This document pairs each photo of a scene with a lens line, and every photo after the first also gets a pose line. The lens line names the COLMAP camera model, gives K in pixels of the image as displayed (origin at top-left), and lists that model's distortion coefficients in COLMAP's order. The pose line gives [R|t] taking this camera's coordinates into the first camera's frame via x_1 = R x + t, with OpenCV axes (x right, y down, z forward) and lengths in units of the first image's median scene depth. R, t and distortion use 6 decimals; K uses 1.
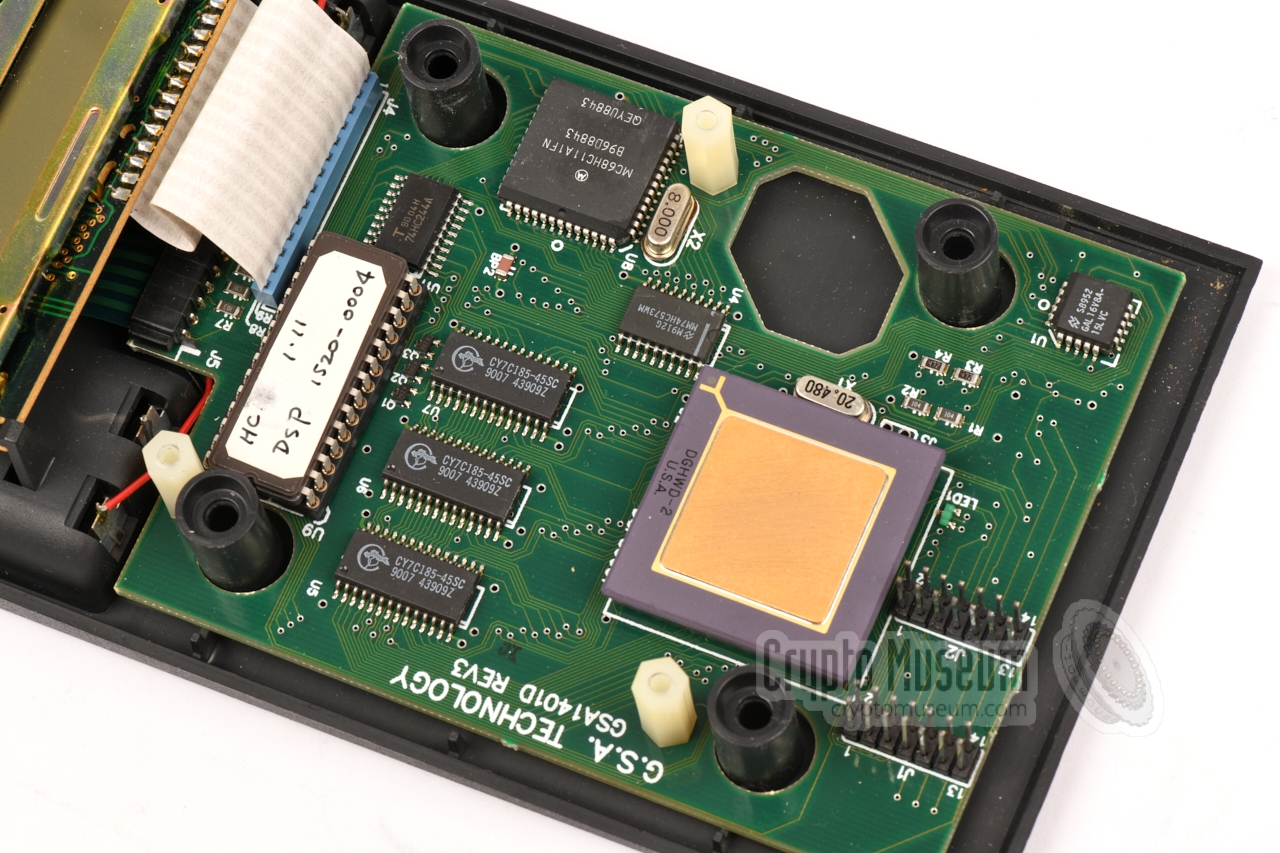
lens RADIAL K [[4301.6, 0, 640.0], [0, 4301.6, 426.5], [0, 0, 1]] dist [-0.127527, -0.508517]
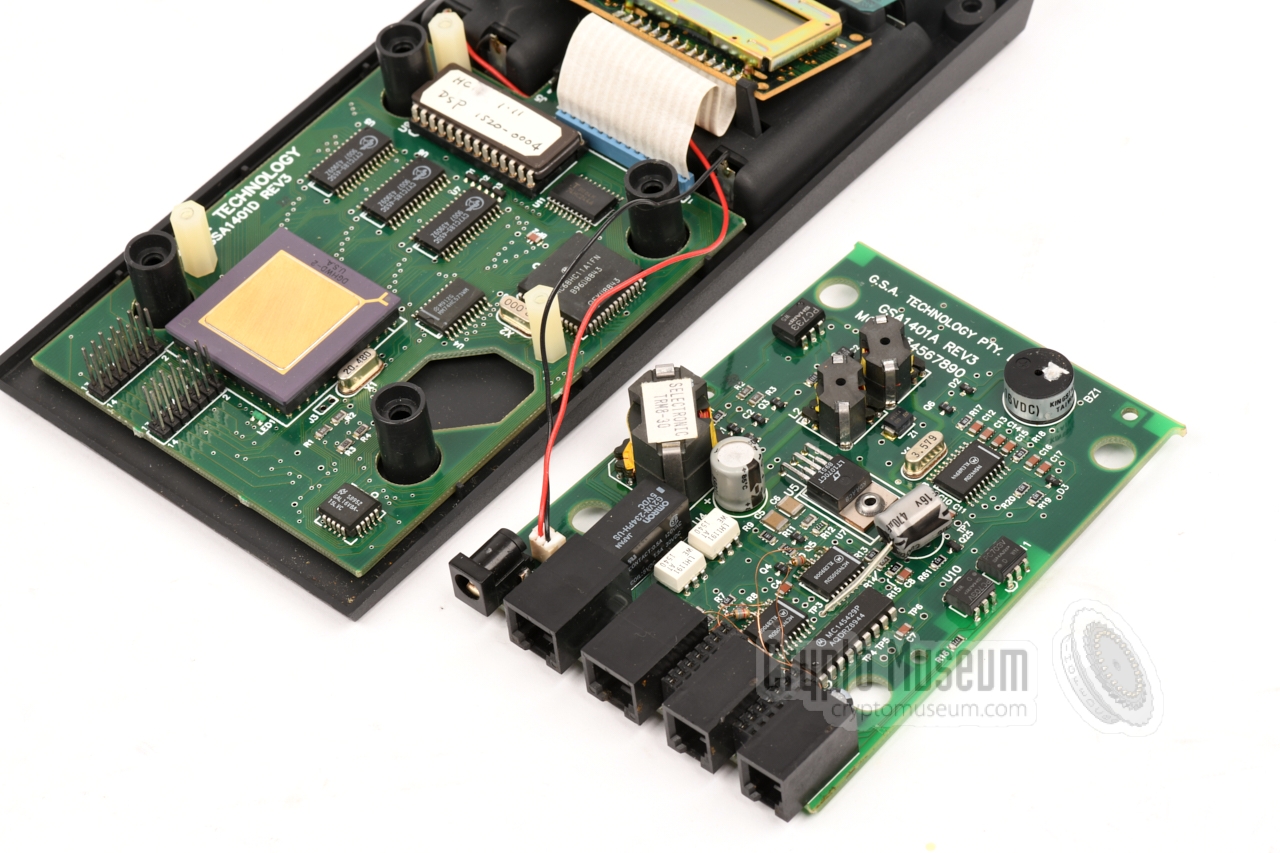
lens RADIAL K [[4301.6, 0, 640.0], [0, 4301.6, 426.5], [0, 0, 1]] dist [-0.127527, -0.508517]
pose [[-0.296634, 0.791365, -0.534555, 0.852480], [-0.824122, 0.070698, 0.561982, -0.951013], [0.482525, 0.607242, 0.631210, 0.105333]]
